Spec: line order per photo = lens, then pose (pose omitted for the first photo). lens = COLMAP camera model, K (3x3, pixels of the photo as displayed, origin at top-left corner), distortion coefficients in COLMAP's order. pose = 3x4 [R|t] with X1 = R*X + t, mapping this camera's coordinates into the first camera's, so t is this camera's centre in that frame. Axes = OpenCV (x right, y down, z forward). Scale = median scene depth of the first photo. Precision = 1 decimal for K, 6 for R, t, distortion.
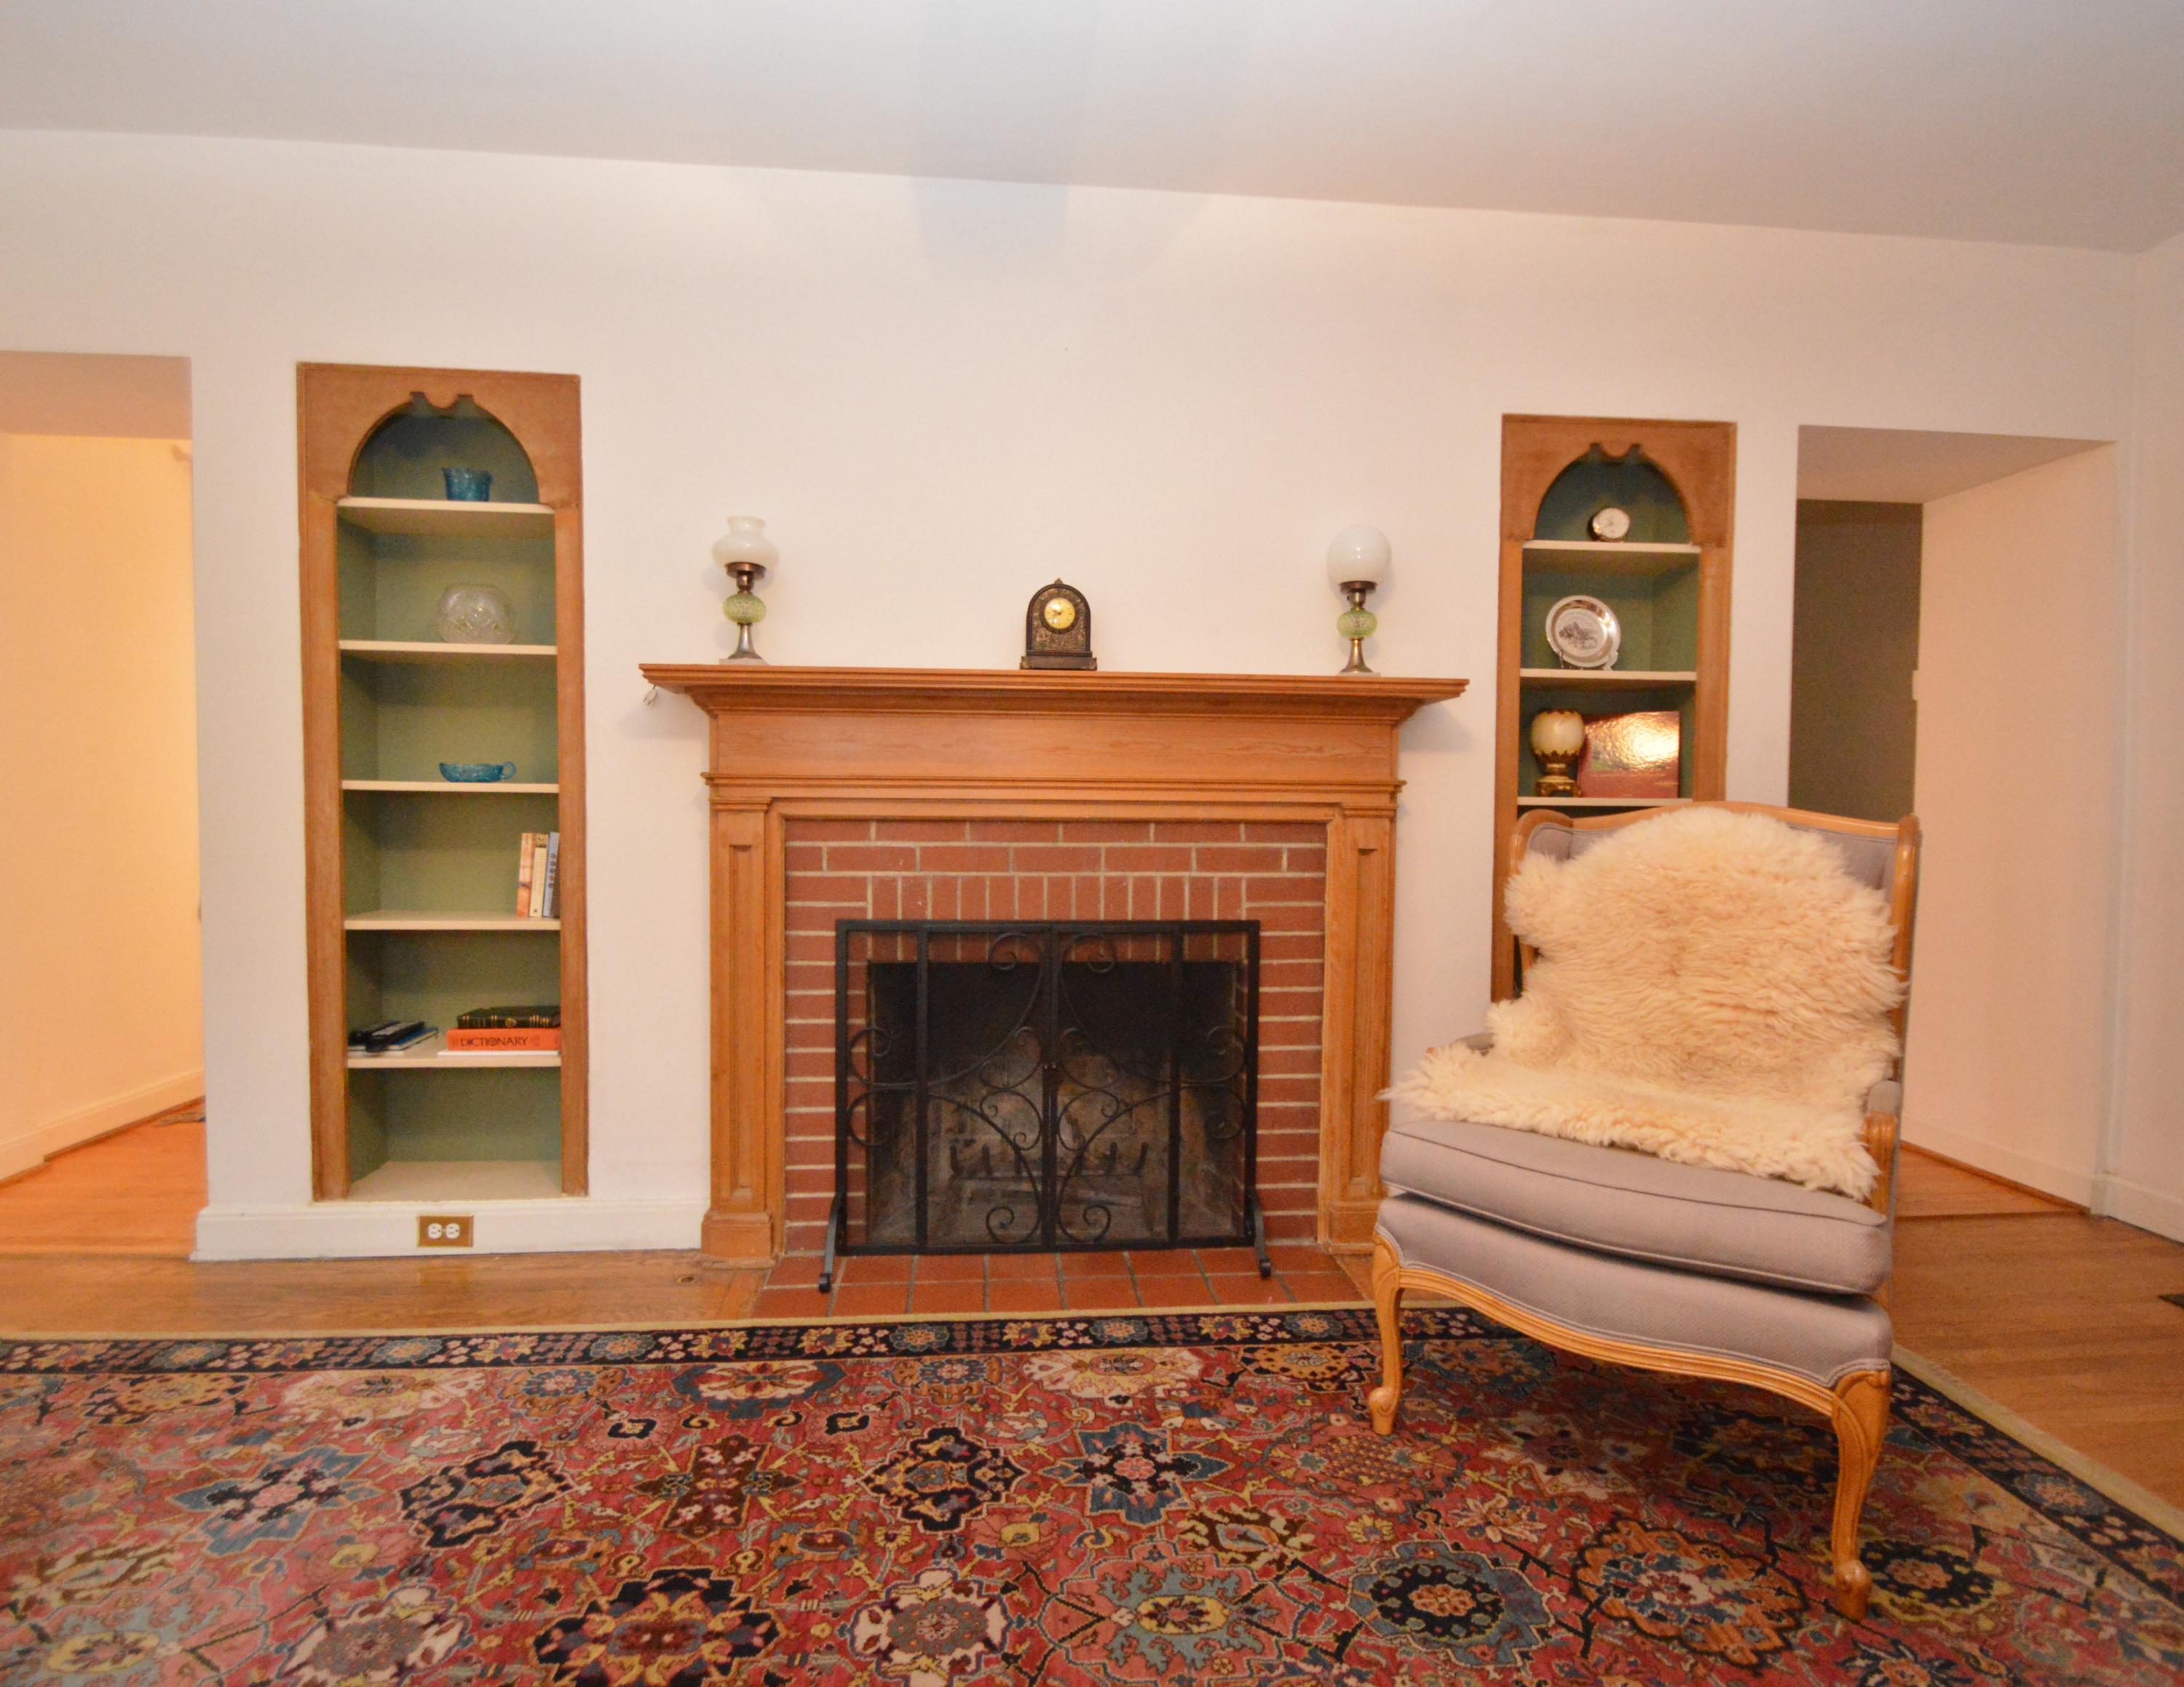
lens RADIAL K [[1130.1, 0, 1061.0], [0, 1130.1, 852.4], [0, 0, 1]] dist [0.019138, -0.018684]
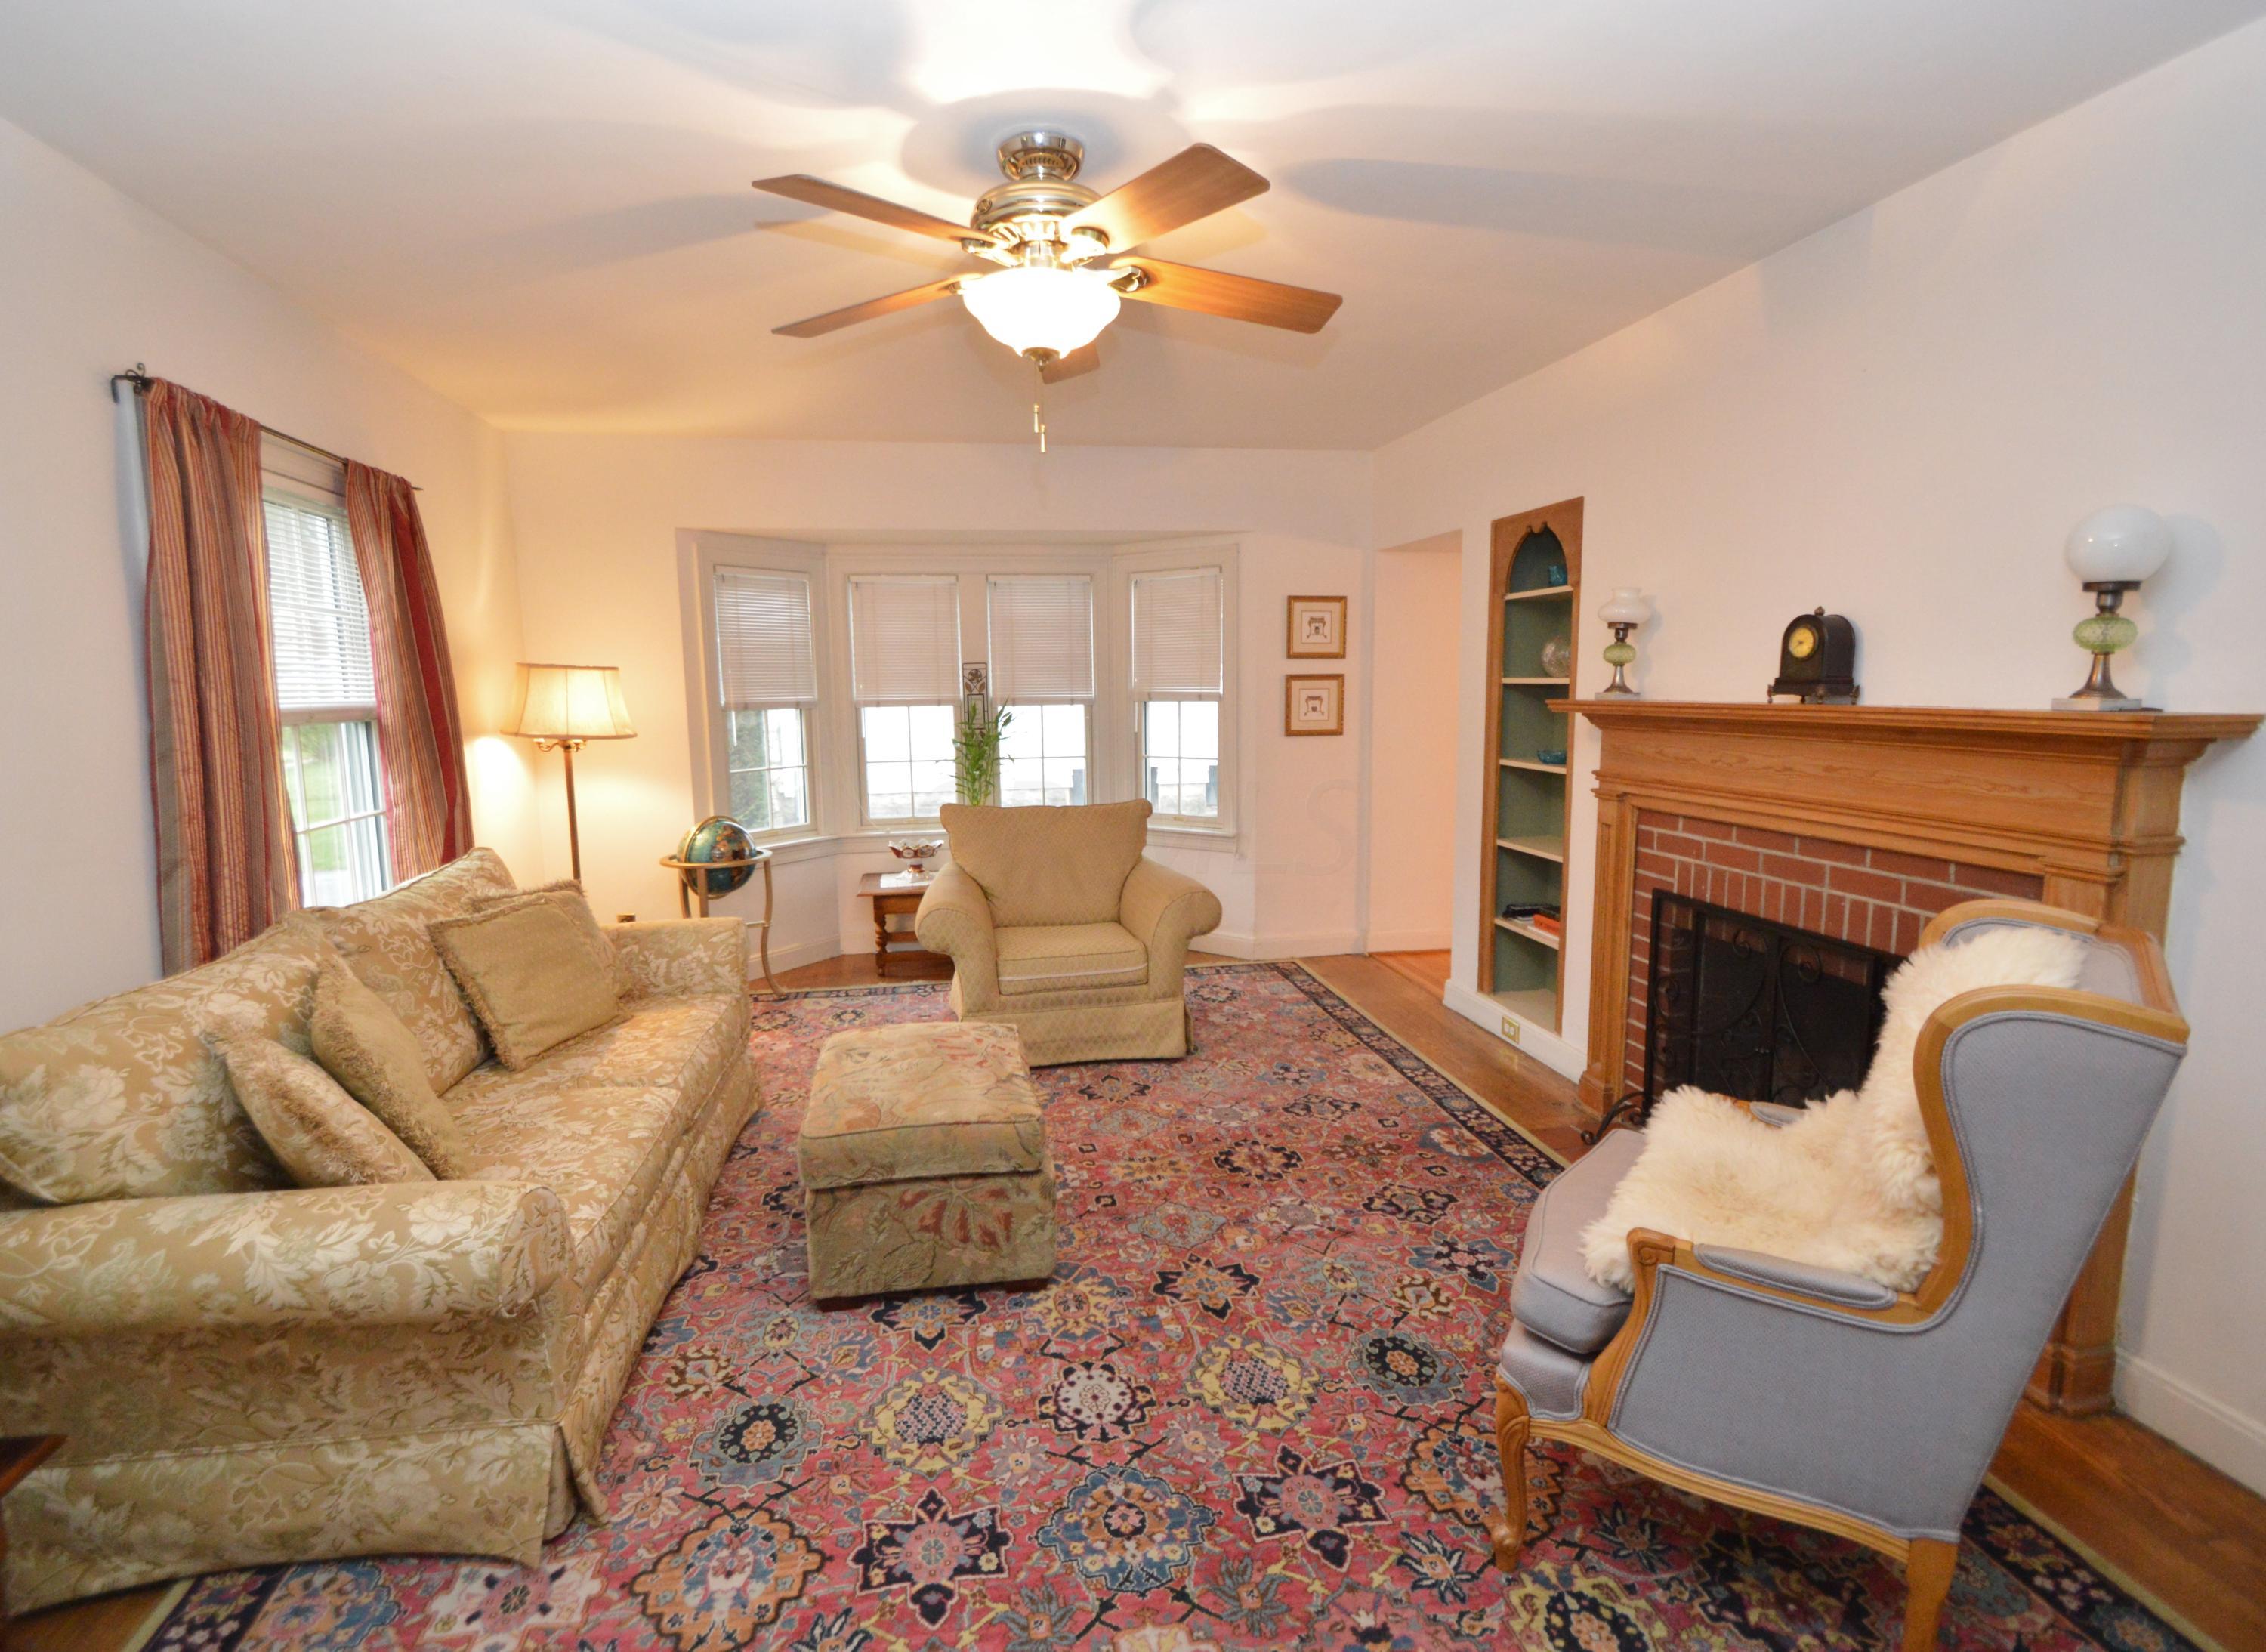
lens RADIAL K [[1104.0, 0, 1133.0], [0, 1104.0, 826.0], [0, 0, 1]] dist [0.000342, -0.000101]
pose [[0.112442, 0.119340, -0.986466, 0.999466], [-0.030070, 0.992716, 0.116669, -0.144949], [0.993203, 0.016544, 0.115212, 0.256291]]
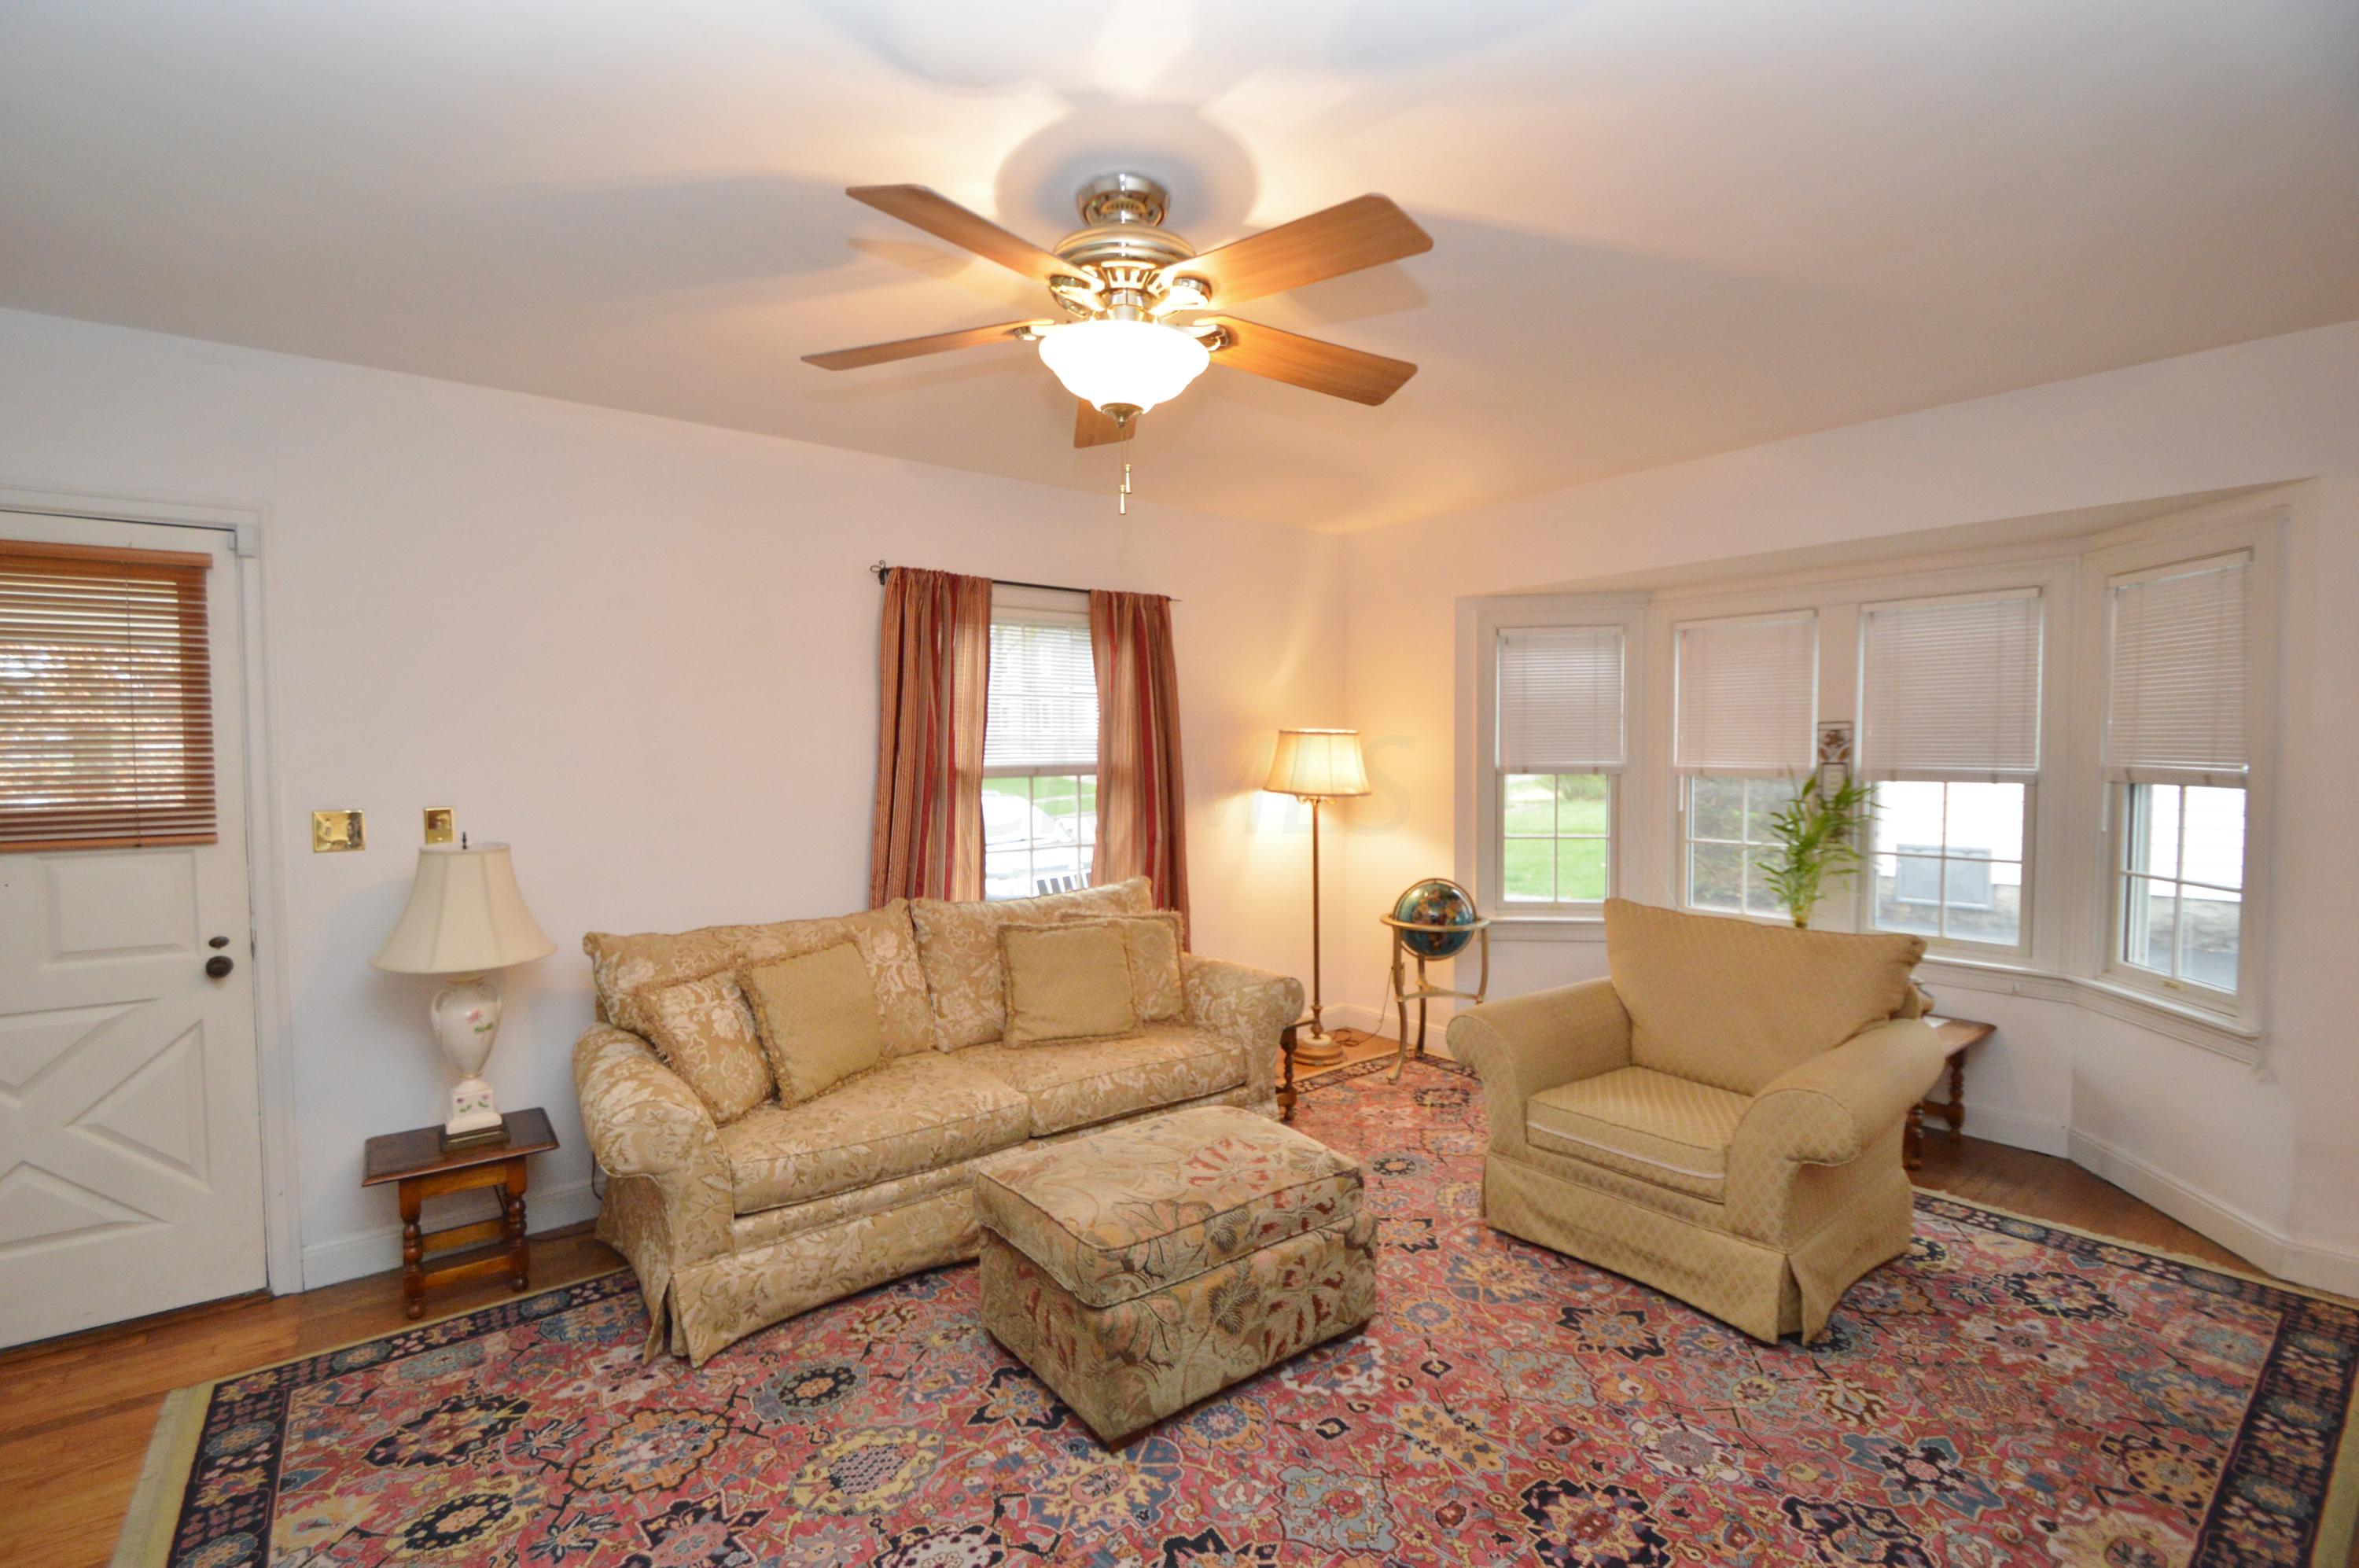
lens RADIAL K [[1056.6, 0, 1148.8], [0, 1056.6, 787.3], [0, 0, 1]] dist [0.022197, -0.022881]
pose [[-0.836277, 0.018618, -0.547991, 0.477483], [-0.025833, 0.996976, 0.073295, -0.194366], [0.547699, 0.075451, -0.833267, 0.972799]]
